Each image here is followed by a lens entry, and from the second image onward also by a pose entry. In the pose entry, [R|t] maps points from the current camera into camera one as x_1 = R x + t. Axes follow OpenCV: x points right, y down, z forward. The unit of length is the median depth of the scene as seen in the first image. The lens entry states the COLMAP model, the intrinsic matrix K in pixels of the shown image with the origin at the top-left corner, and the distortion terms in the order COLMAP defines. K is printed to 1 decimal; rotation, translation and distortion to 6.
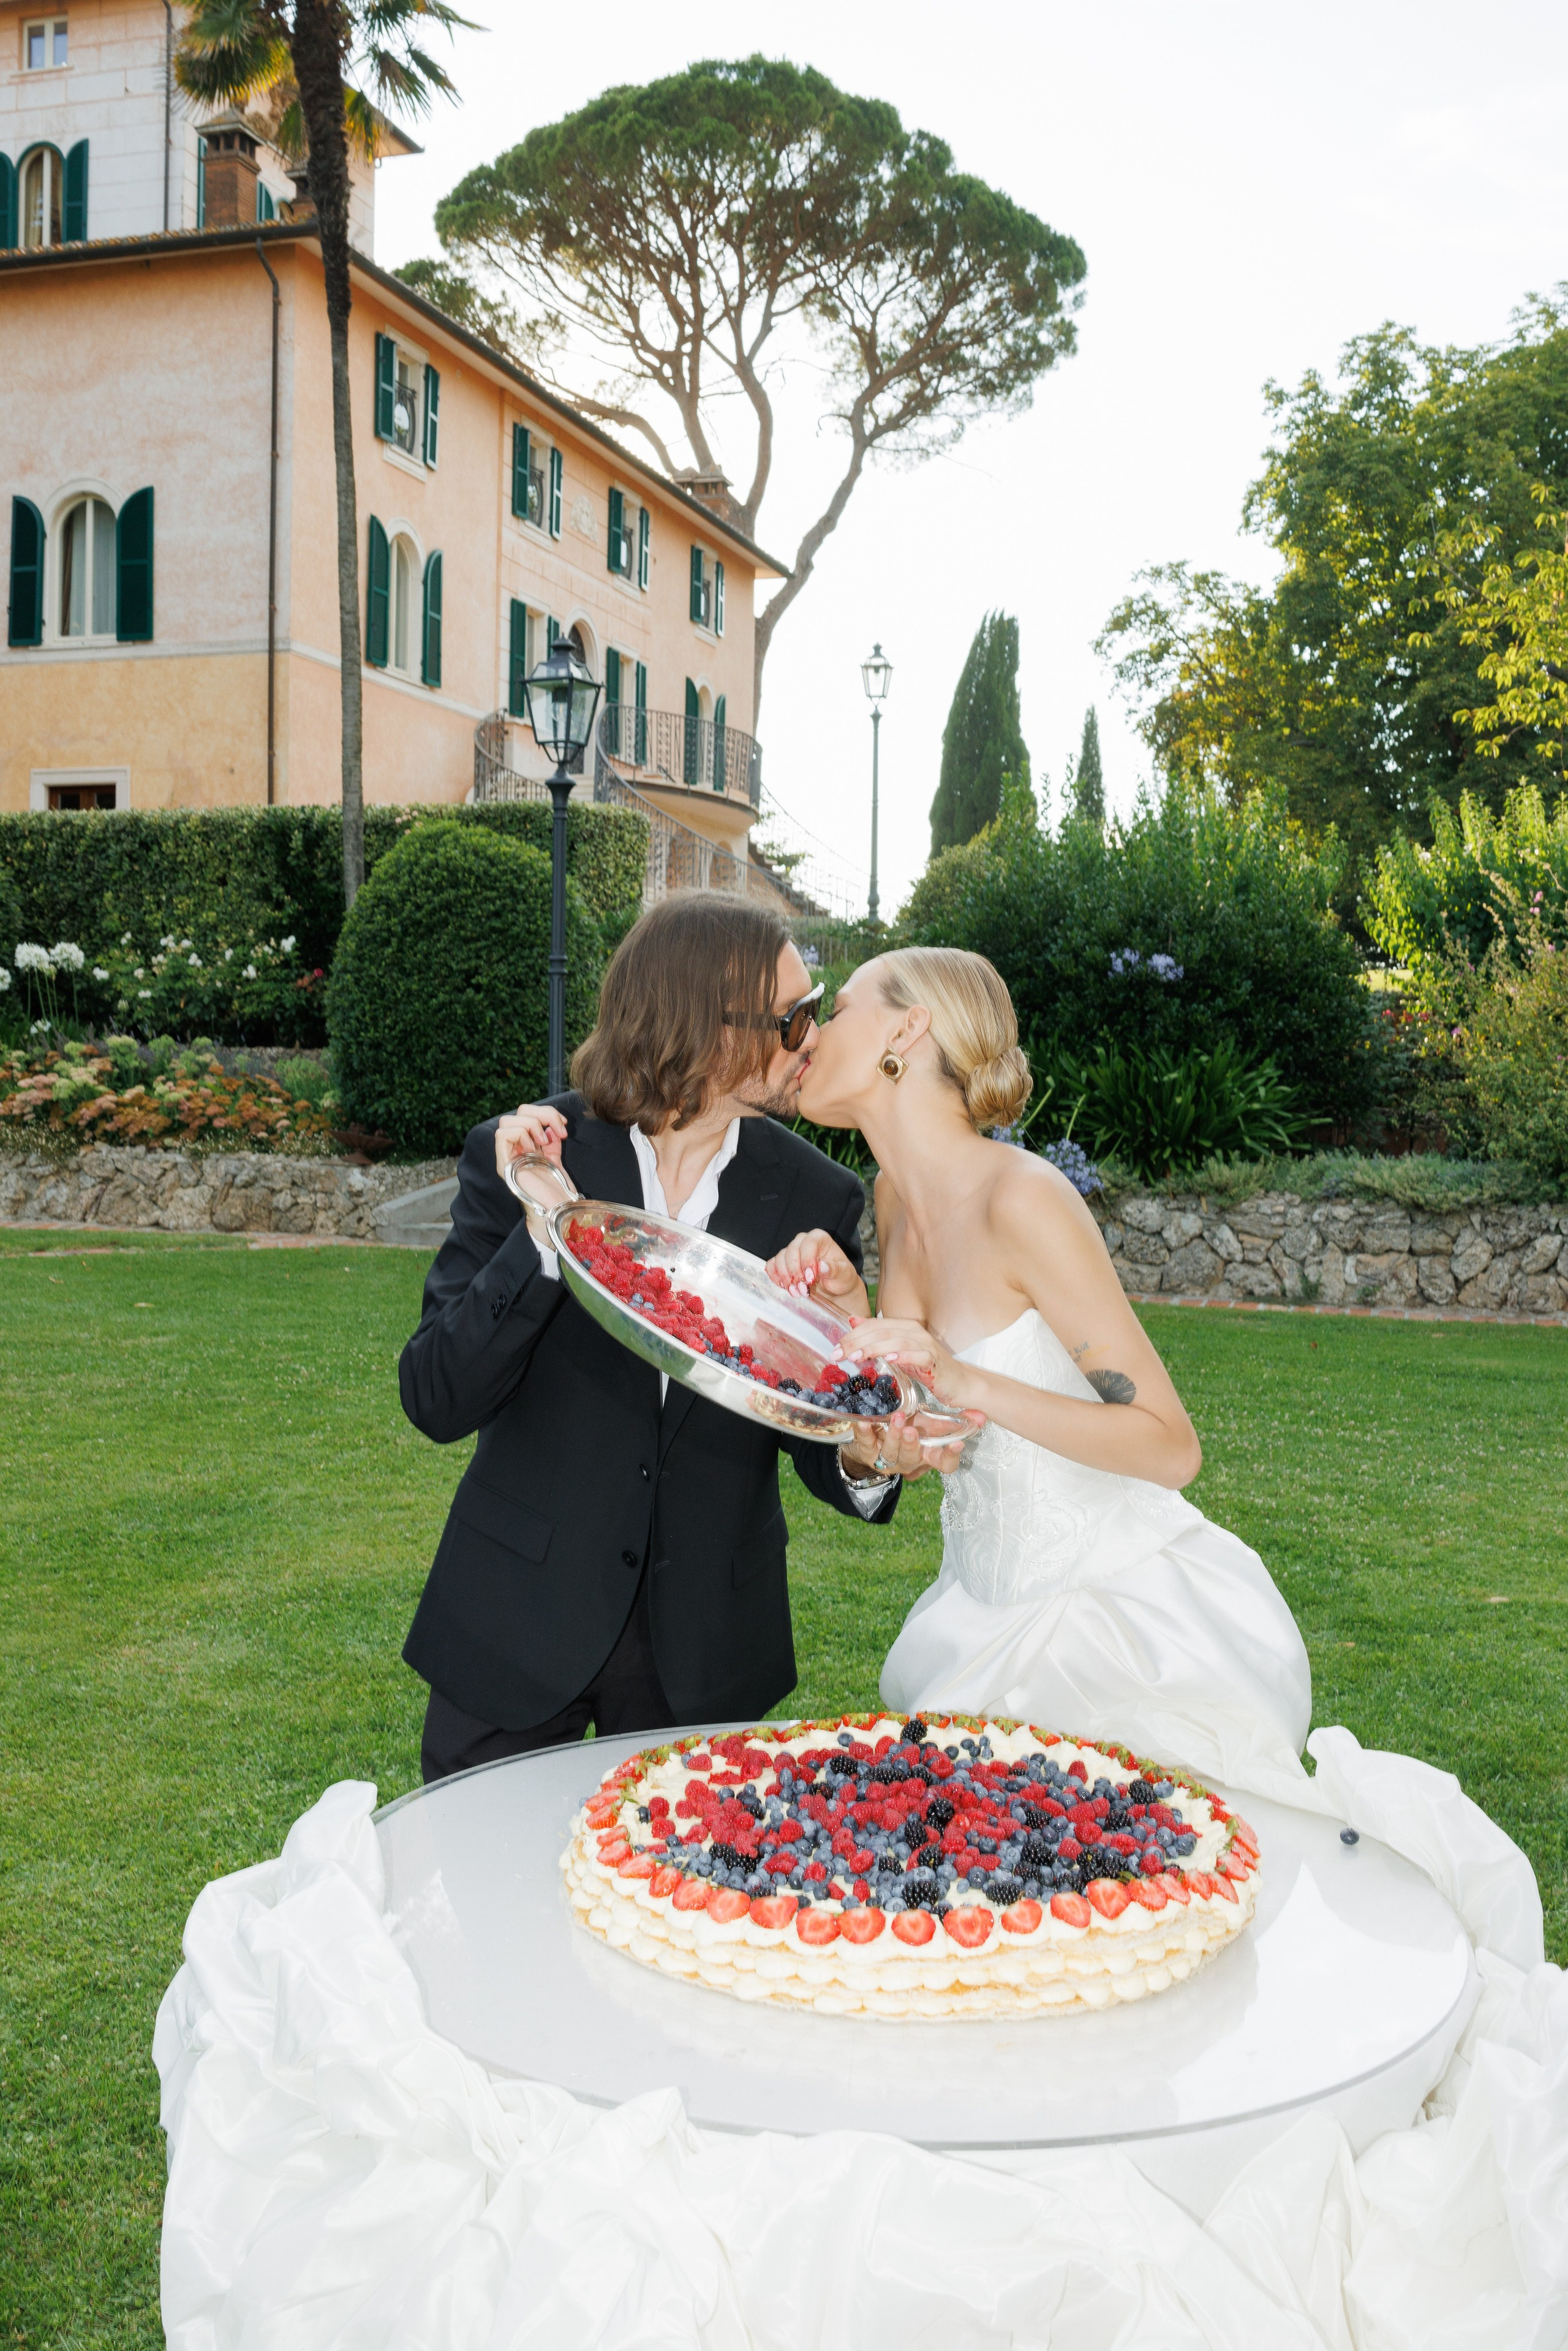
lens RADIAL K [[2286.9, 0, 784.0], [0, 2286.9, 1175.5], [0, 0, 1]] dist [-0.003247, -0.002487]
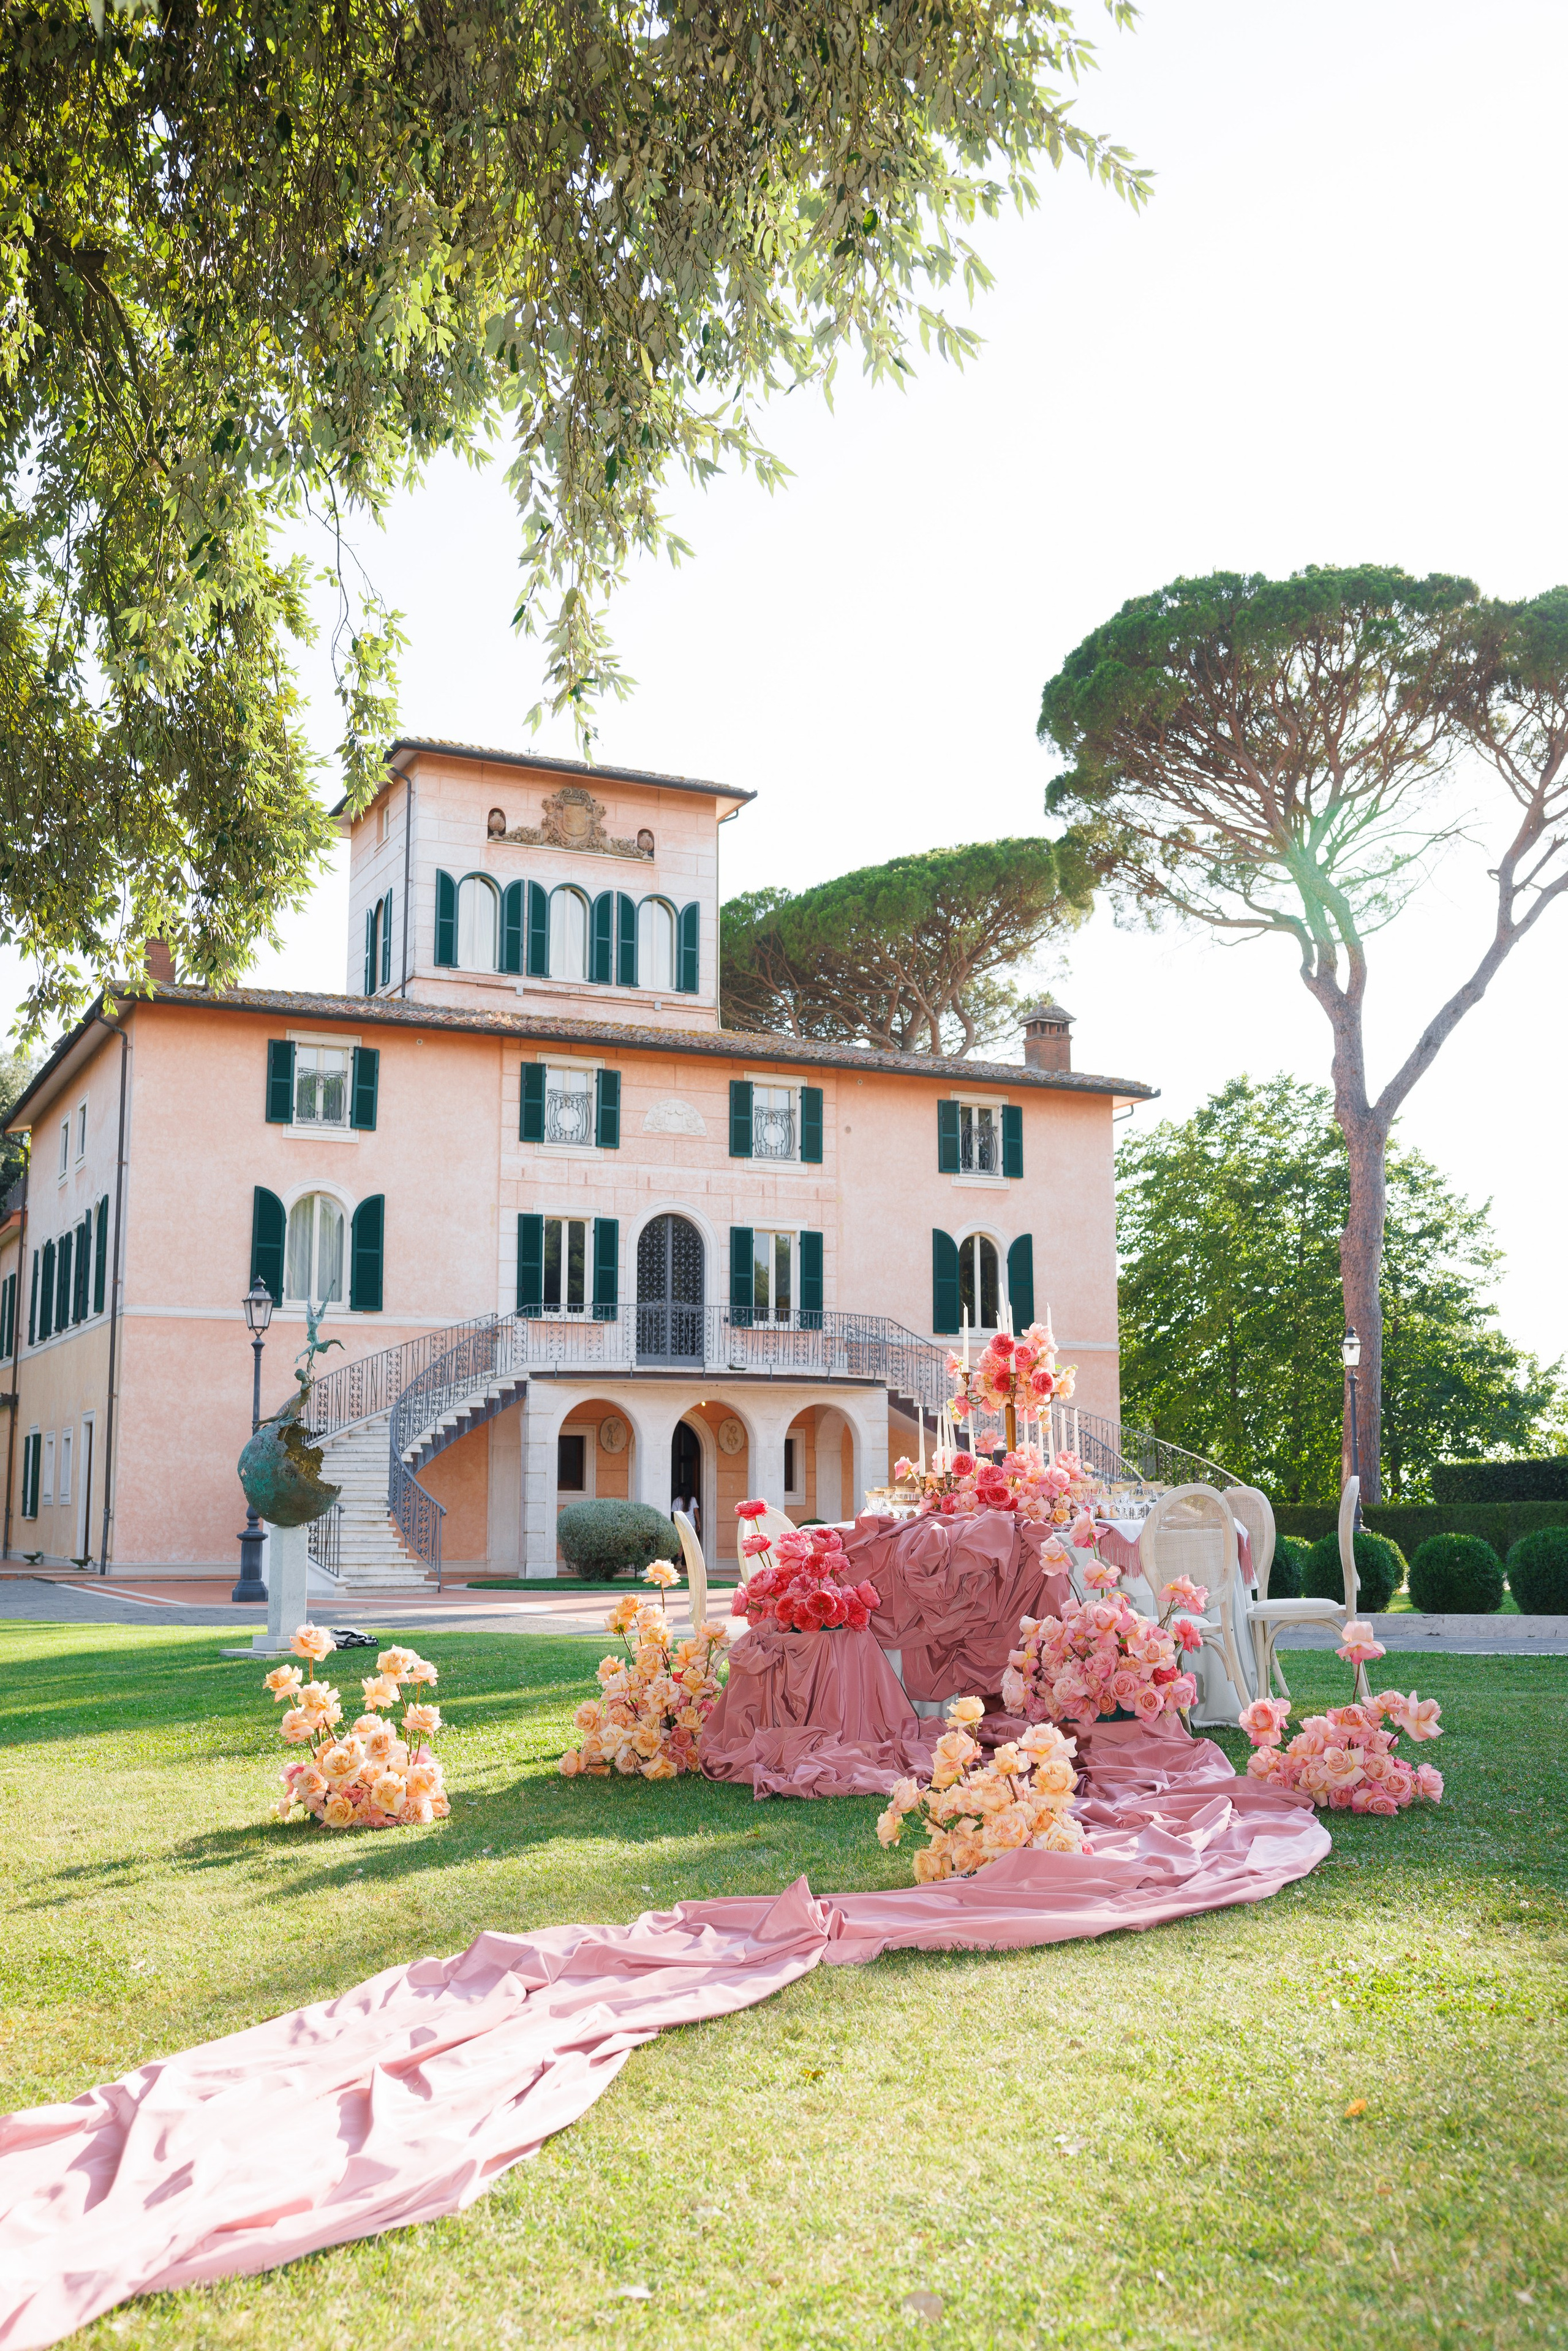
lens RADIAL K [[2286.9, 0, 784.0], [0, 2286.9, 1175.5], [0, 0, 1]] dist [-0.003247, -0.002487]
pose [[0.681647, -0.123910, -0.721113, 0.693918], [-0.022114, 0.981617, -0.189576, -0.056044], [0.731347, 0.145170, 0.666376, 0.312173]]
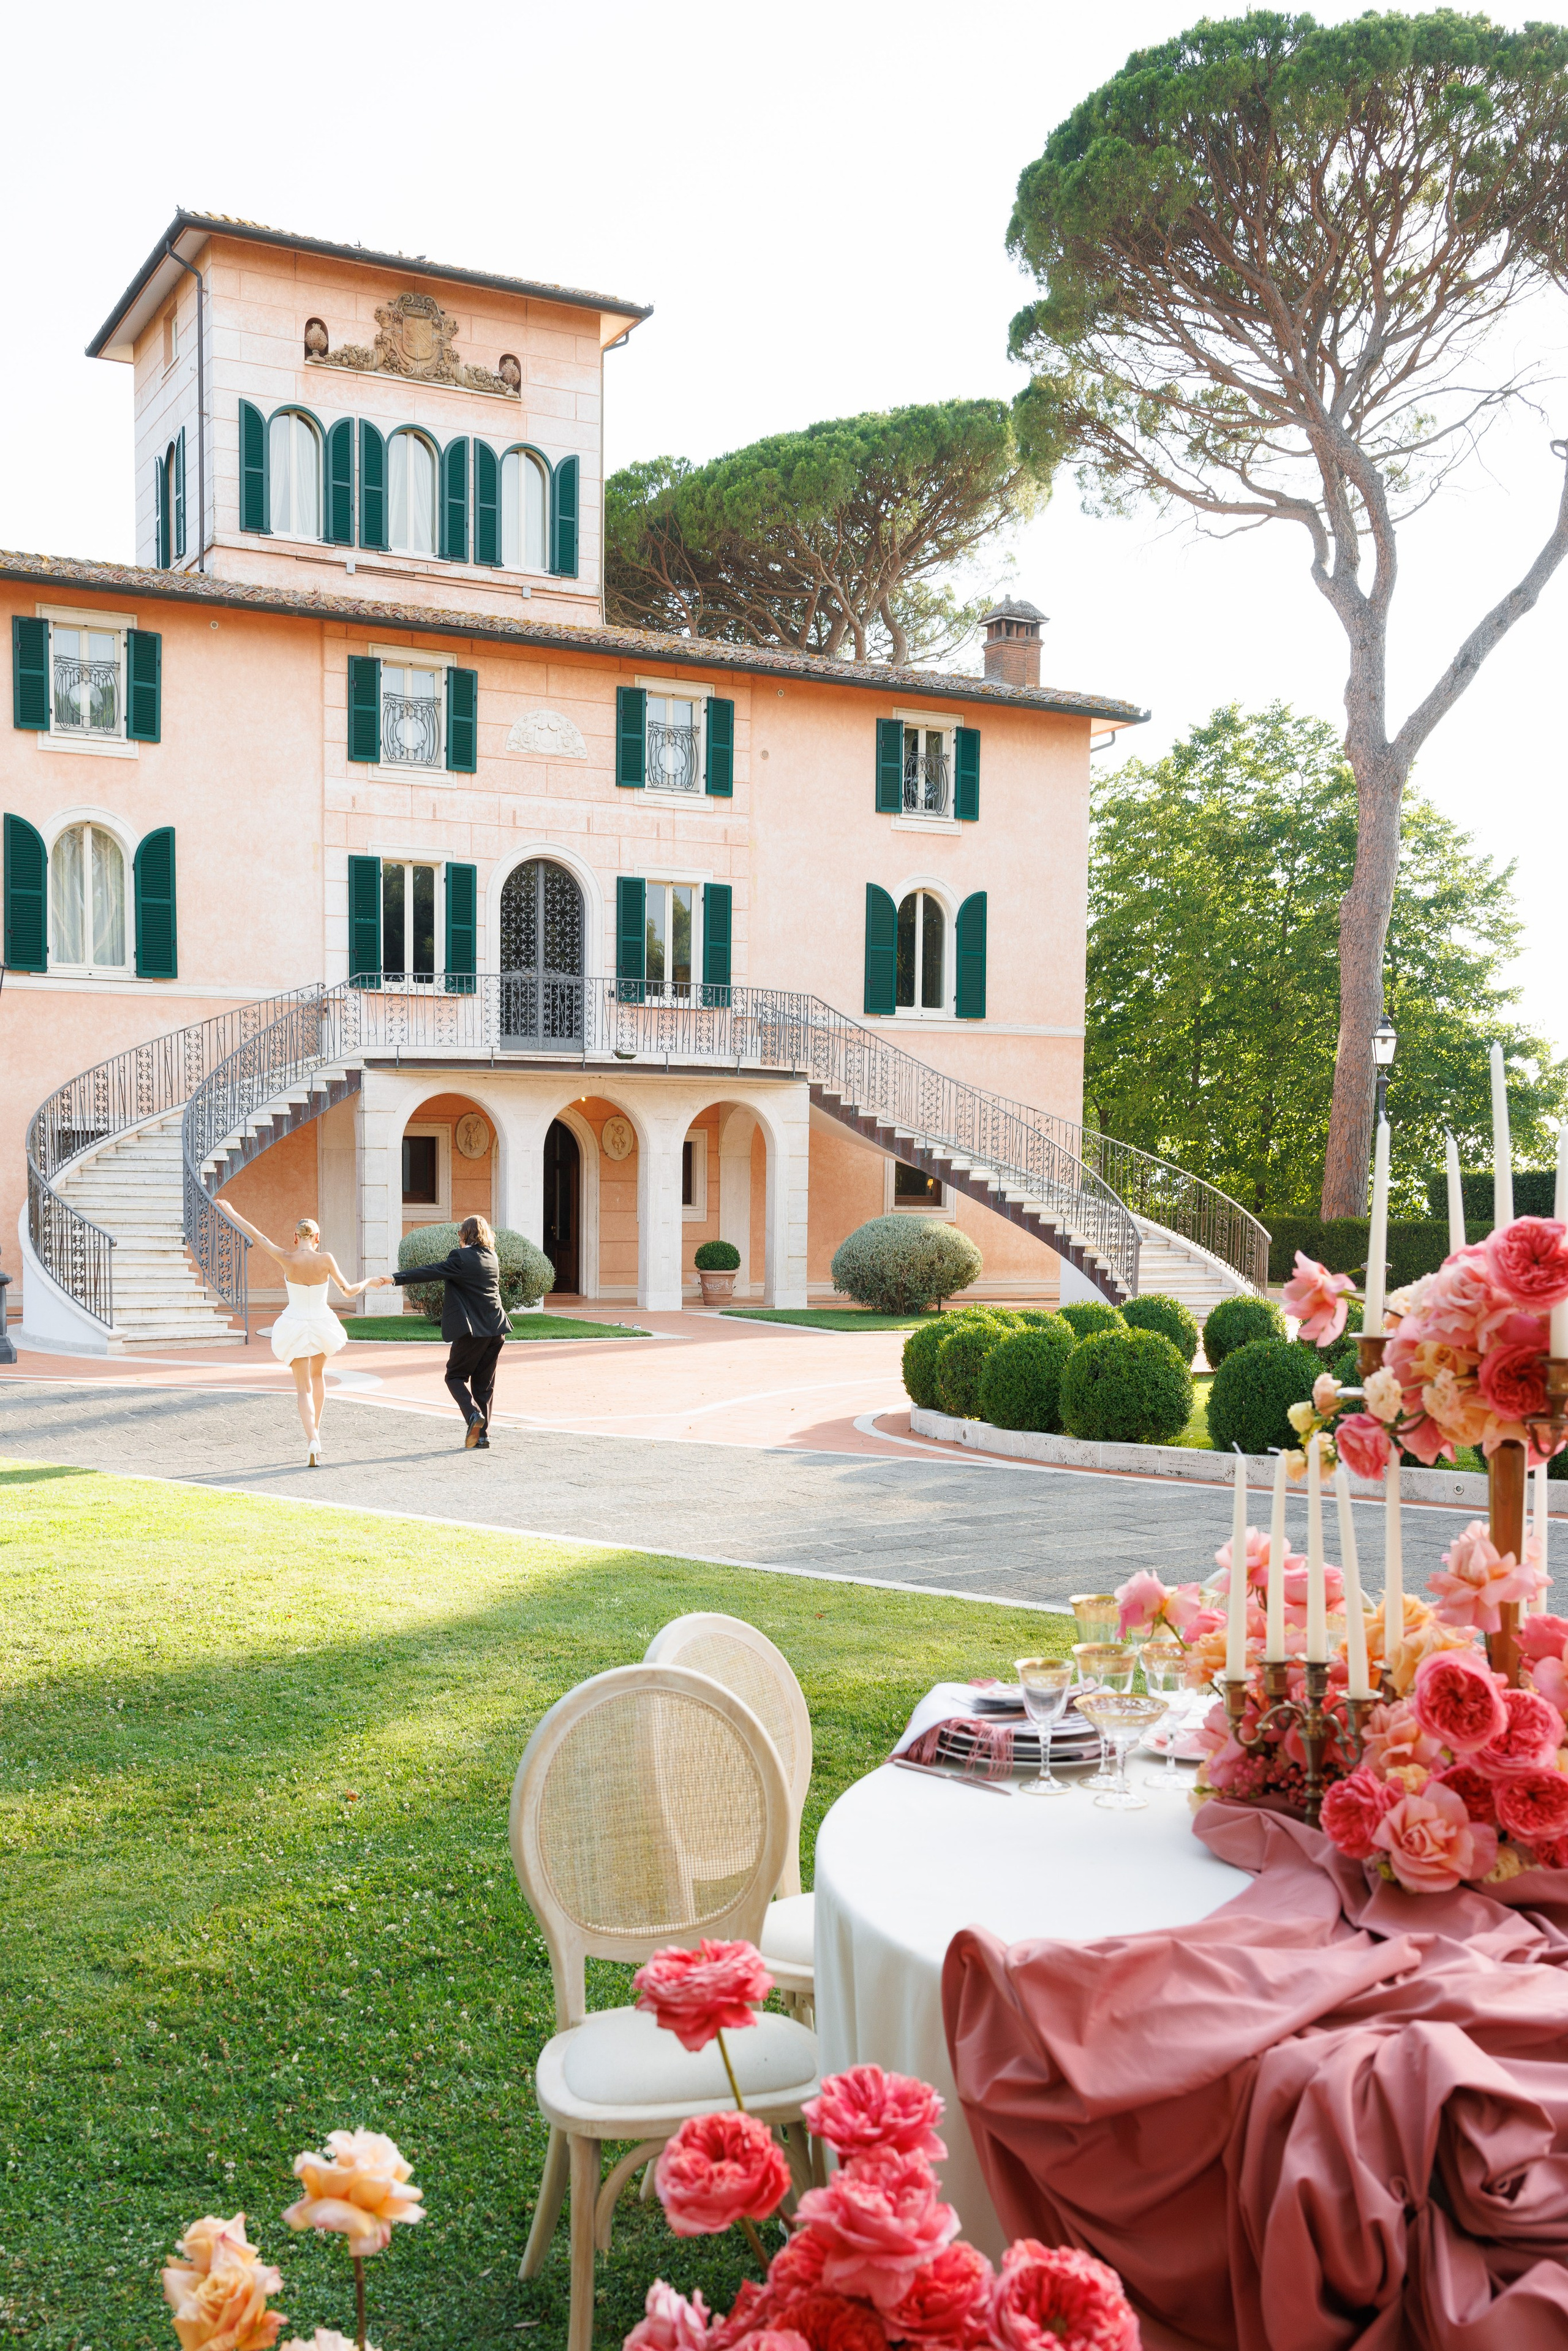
lens RADIAL K [[2337.0, 0, 747.6], [0, 2337.0, 1393.6], [0, 0, 1]] dist [0.002245, -0.002279]
pose [[0.706021, 0.054834, -0.706065, 0.570088], [-0.031493, 0.998443, 0.046050, -0.082290], [0.707490, -0.010276, 0.706648, 0.420296]]
